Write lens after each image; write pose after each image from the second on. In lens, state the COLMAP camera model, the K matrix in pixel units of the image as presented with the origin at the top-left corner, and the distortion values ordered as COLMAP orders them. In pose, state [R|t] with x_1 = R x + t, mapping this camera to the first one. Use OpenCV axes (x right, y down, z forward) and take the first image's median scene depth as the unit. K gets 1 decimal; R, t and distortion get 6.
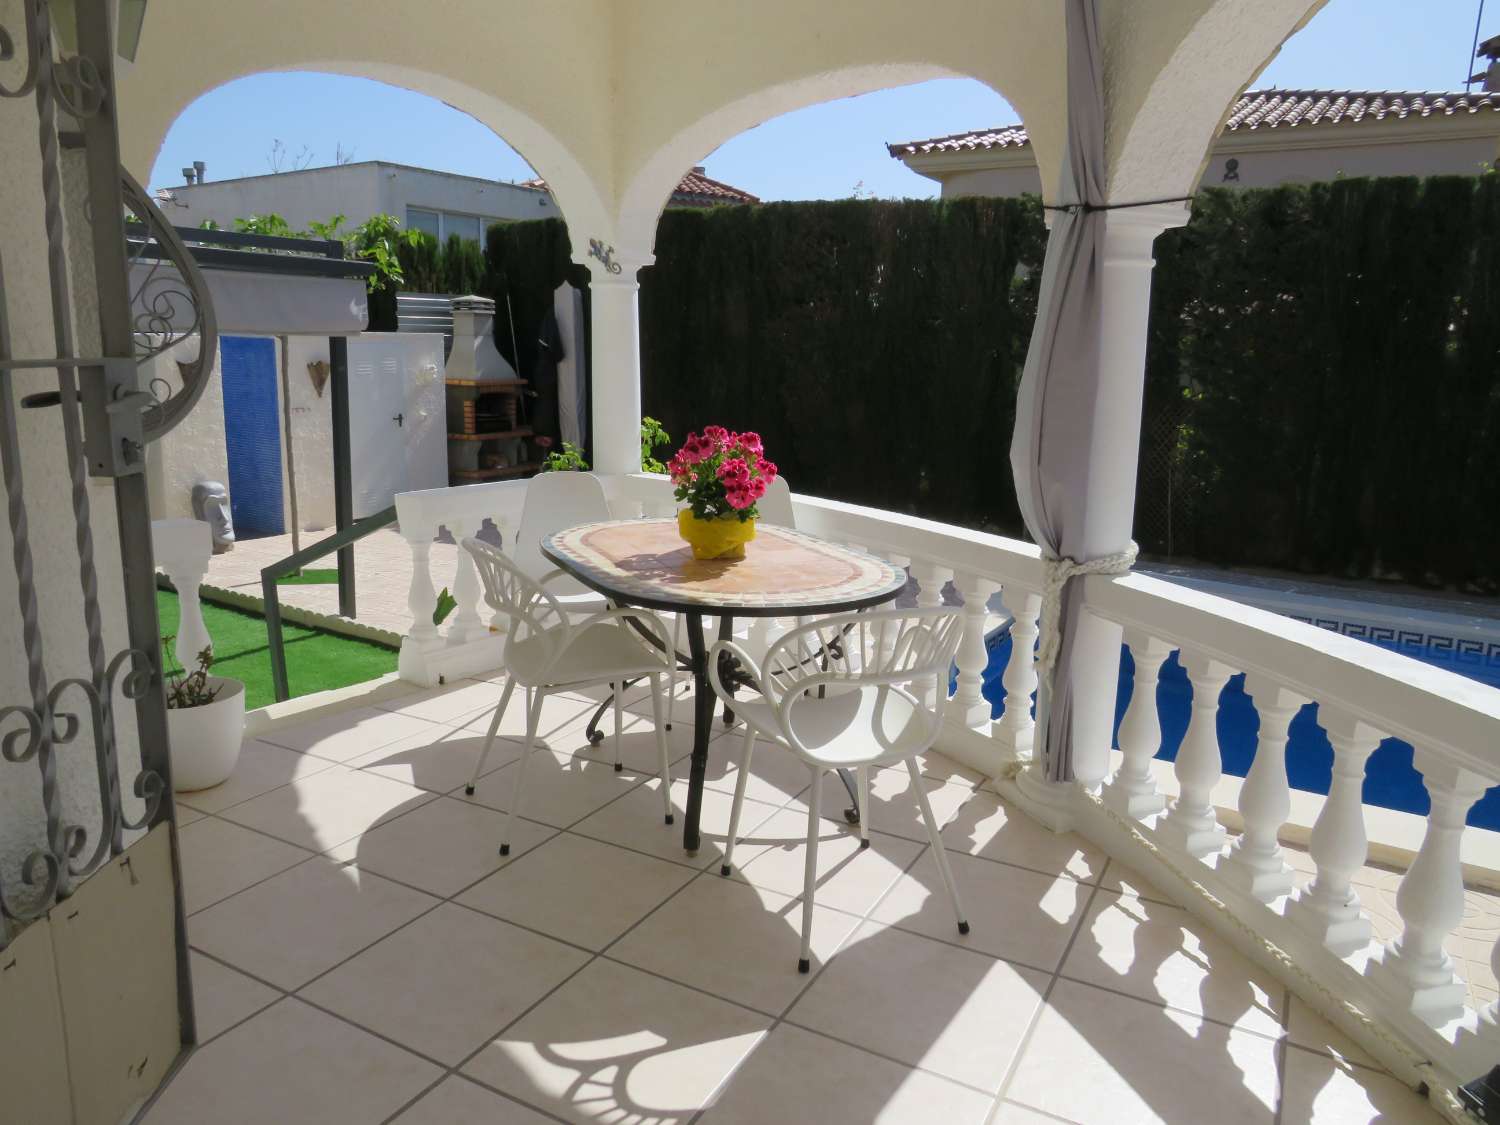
lens RADIAL K [[1059.5, 0, 752.6], [0, 1059.5, 561.0], [0, 0, 1]] dist [-0.035131, -0.000830]
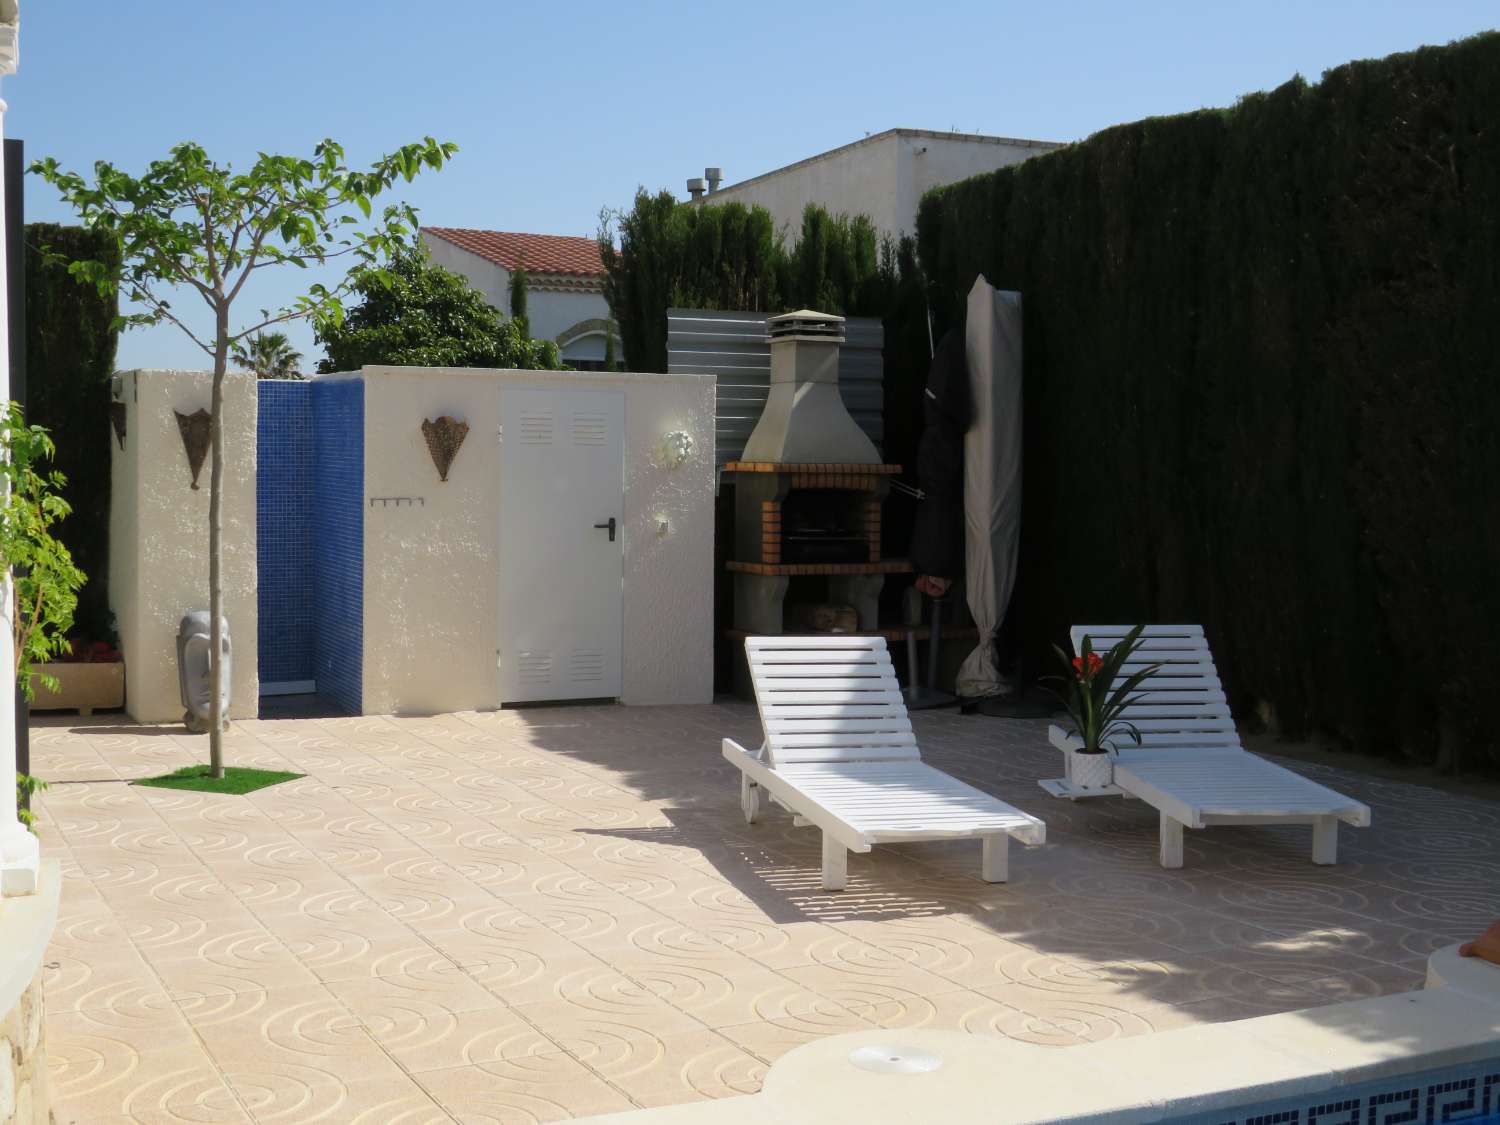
lens RADIAL K [[1833.8, 0, 744.7], [0, 1833.8, 557.2], [0, 0, 1]] dist [-0.048485, 0.000000]
pose [[0.837312, 0.016013, -0.546490, 0.222699], [-0.102571, 0.986423, -0.128252, -0.004054], [0.537017, 0.163440, 0.827587, 0.230014]]
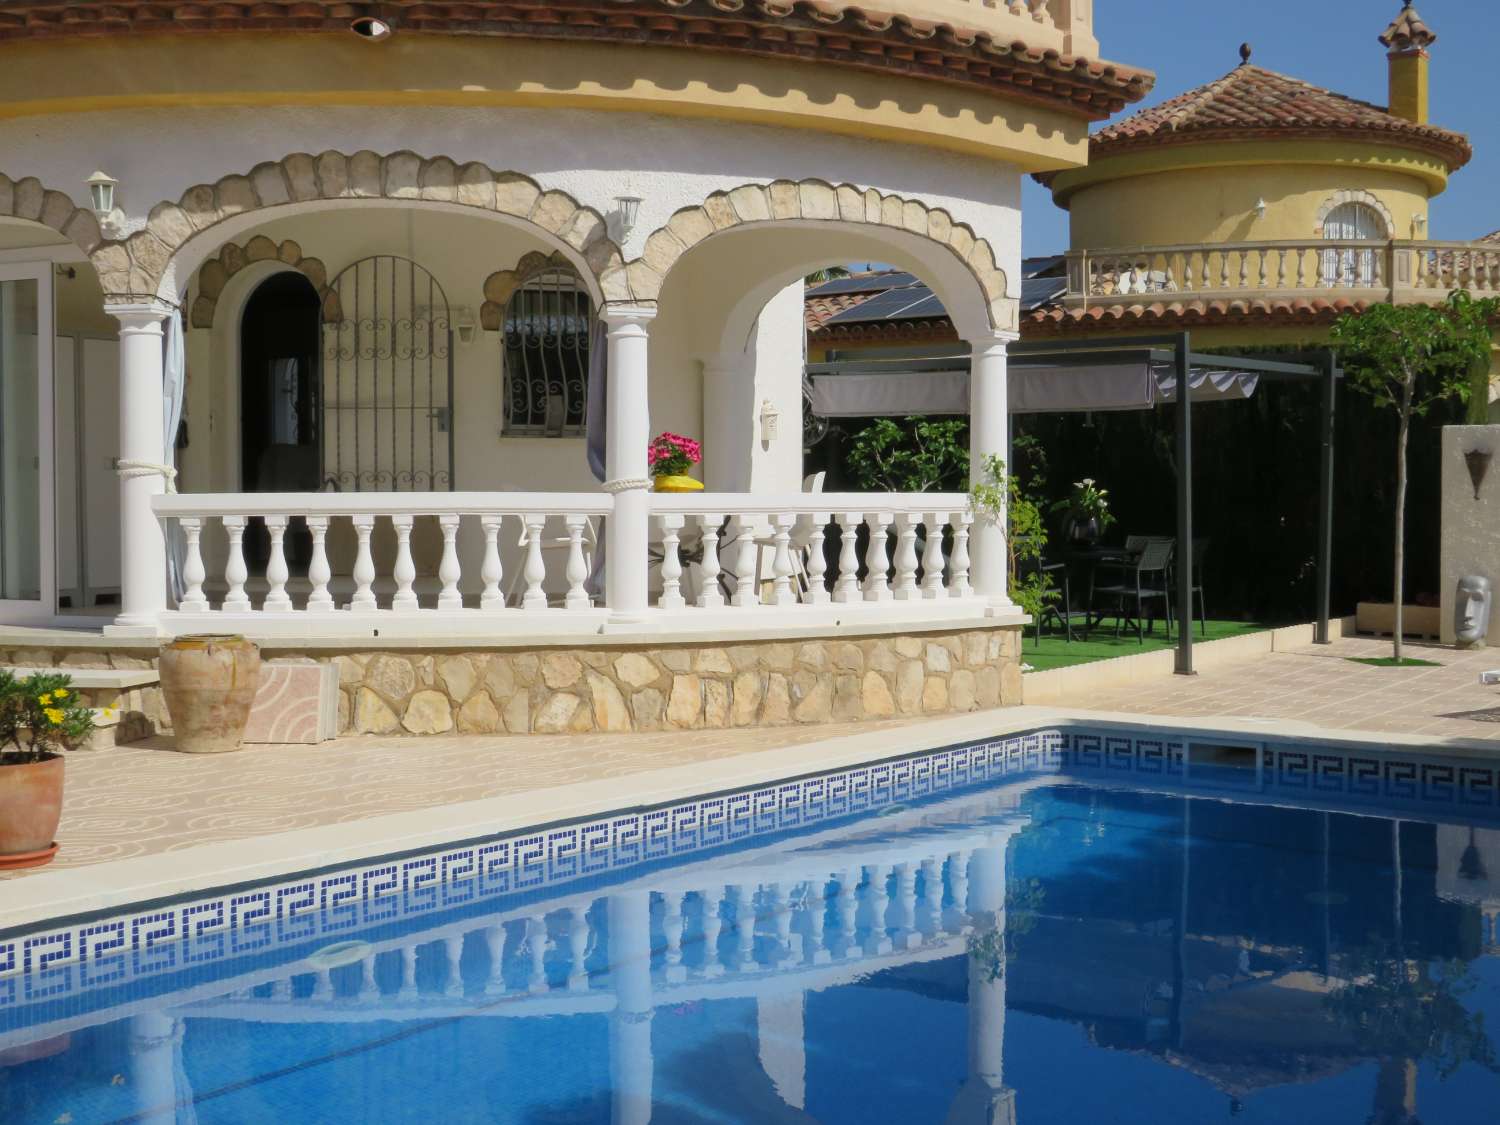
lens RADIAL K [[1833.8, 0, 745.1], [0, 1833.8, 570.2], [0, 0, 1]] dist [-0.048485, 0.000000]
pose [[-0.078133, 0.013918, -0.996846, 0.868759], [-0.204003, 0.978521, 0.029652, 0.003067], [0.975847, 0.205676, -0.073615, 0.360640]]
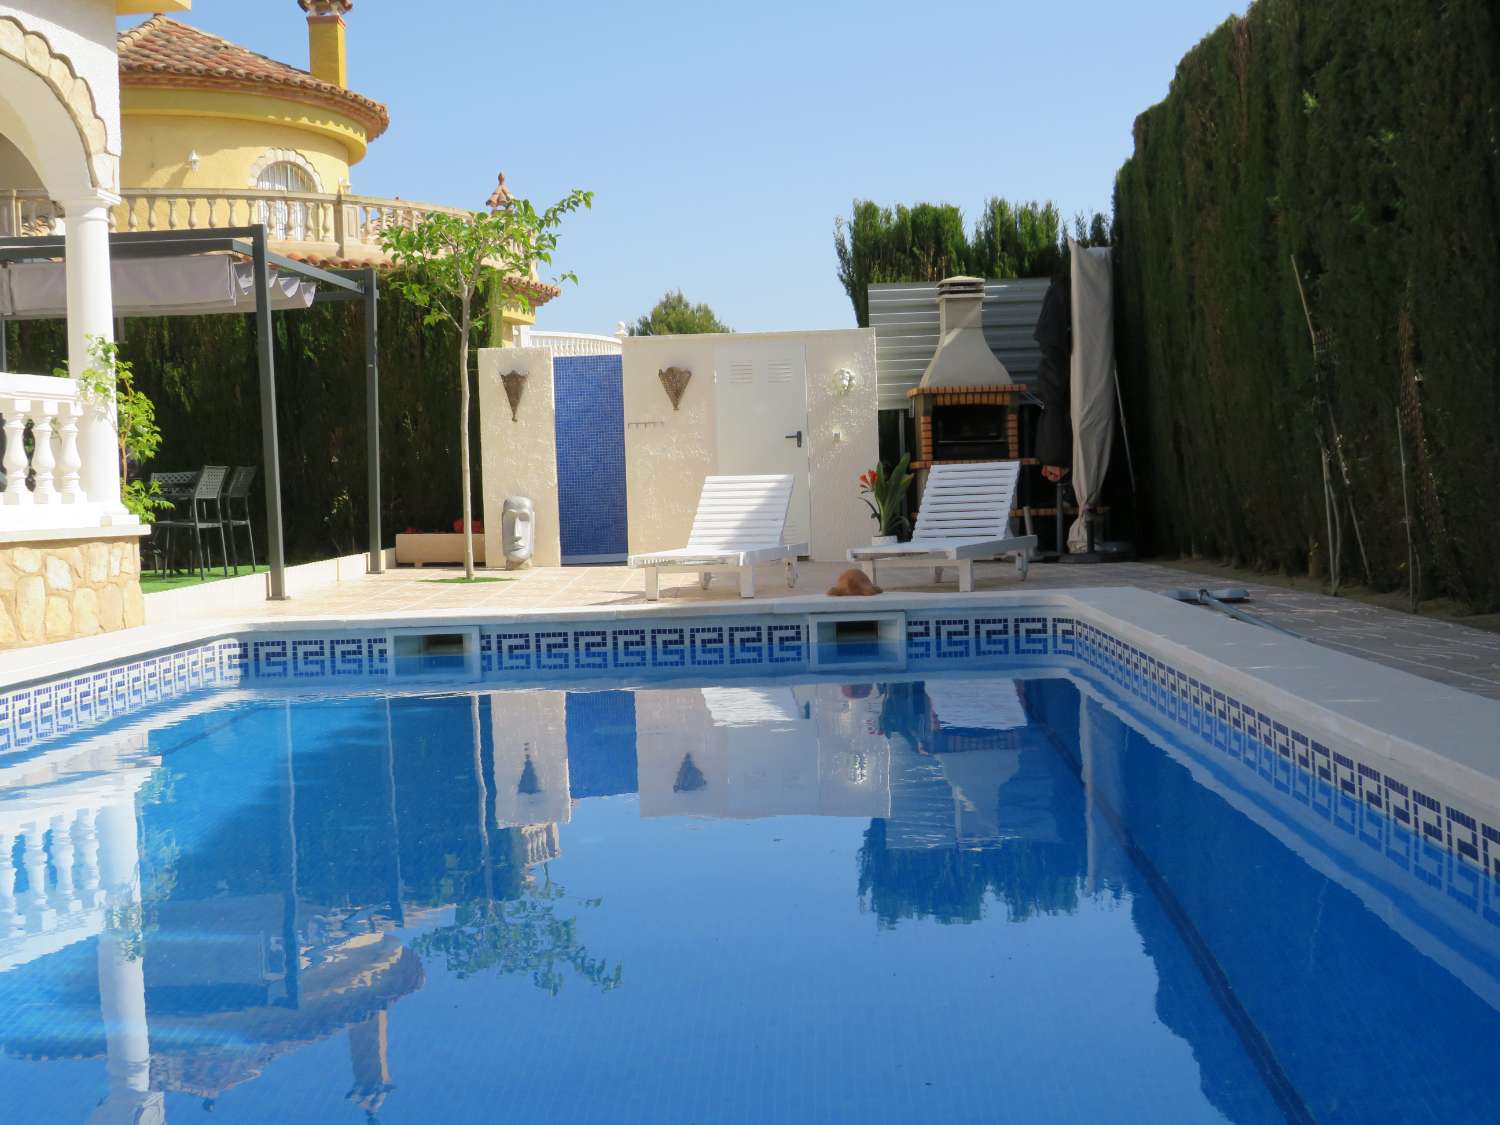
lens RADIAL K [[1833.8, 0, 747.9], [0, 1833.8, 552.8], [0, 0, 1]] dist [-0.048485, 0.000000]
pose [[0.516381, -0.013217, -0.856257, 0.749845], [-0.127189, 0.987607, -0.091948, 0.074718], [0.846861, 0.156387, 0.508300, 0.257741]]
